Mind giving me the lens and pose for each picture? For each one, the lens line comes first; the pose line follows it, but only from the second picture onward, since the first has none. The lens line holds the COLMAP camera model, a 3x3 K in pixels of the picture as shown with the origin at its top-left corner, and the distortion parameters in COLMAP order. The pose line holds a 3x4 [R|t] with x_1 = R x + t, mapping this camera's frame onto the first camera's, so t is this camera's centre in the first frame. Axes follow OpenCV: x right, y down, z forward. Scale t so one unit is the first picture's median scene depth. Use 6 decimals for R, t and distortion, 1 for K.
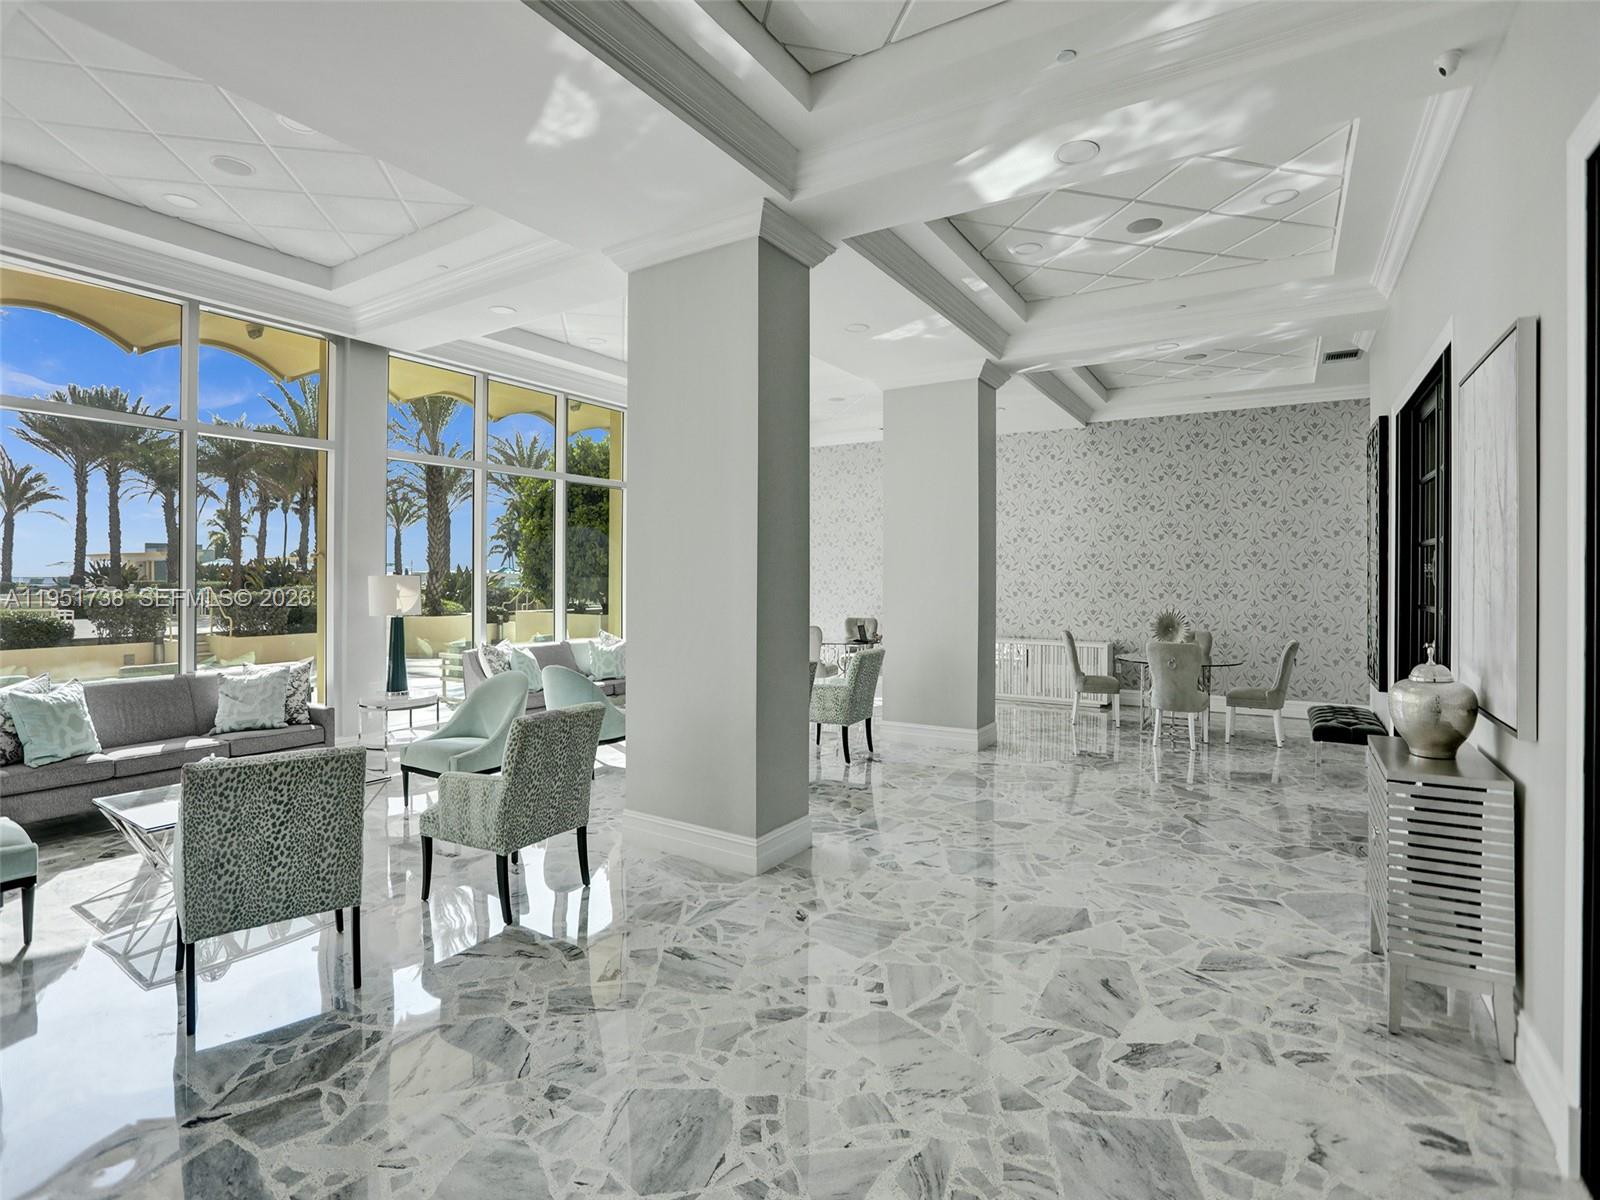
lens RADIAL K [[786.9, 0, 800.6], [0, 786.9, 587.9], [0, 0, 1]] dist [-0.002436, 0.003595]
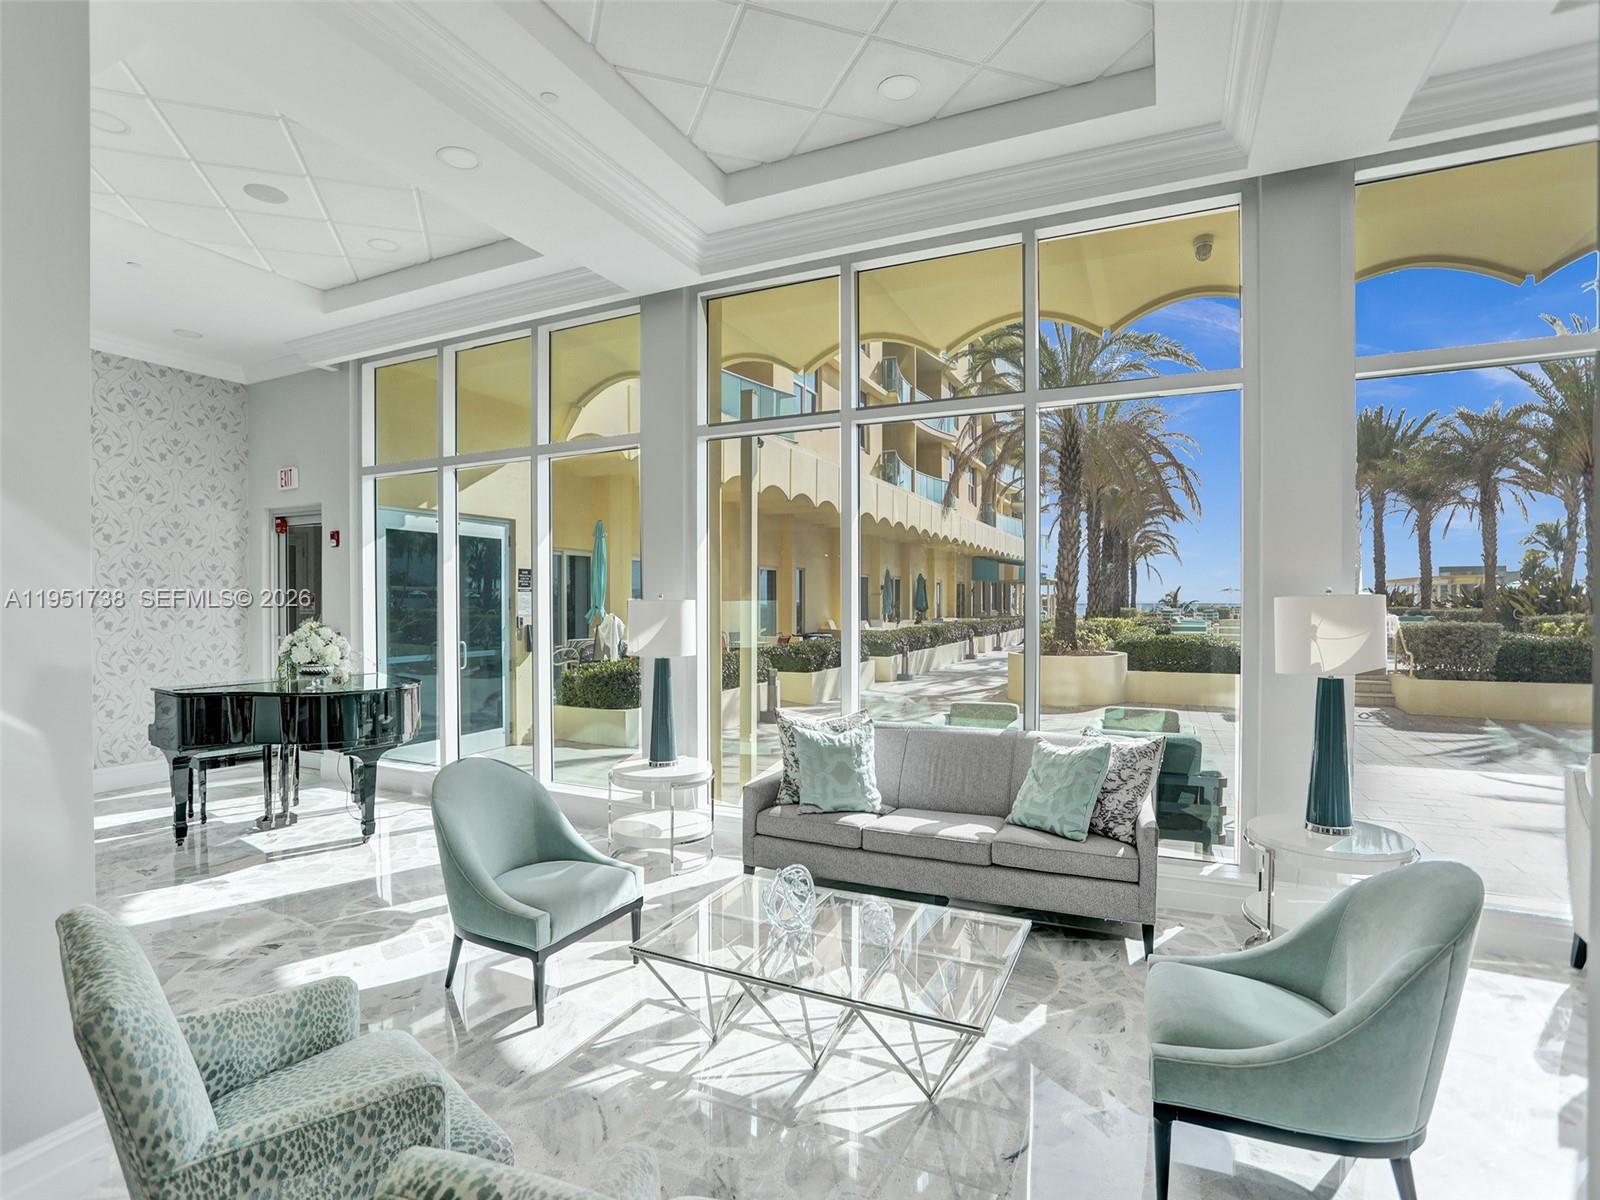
lens RADIAL K [[786.9, 0, 804.8], [0, 786.9, 608.2], [0, 0, 1]] dist [-0.002436, 0.003595]
pose [[0.112654, -0.004074, -0.993626, -0.062164], [-0.008631, 0.999950, -0.005078, -0.004397], [0.993597, 0.009148, 0.112613, 0.831609]]
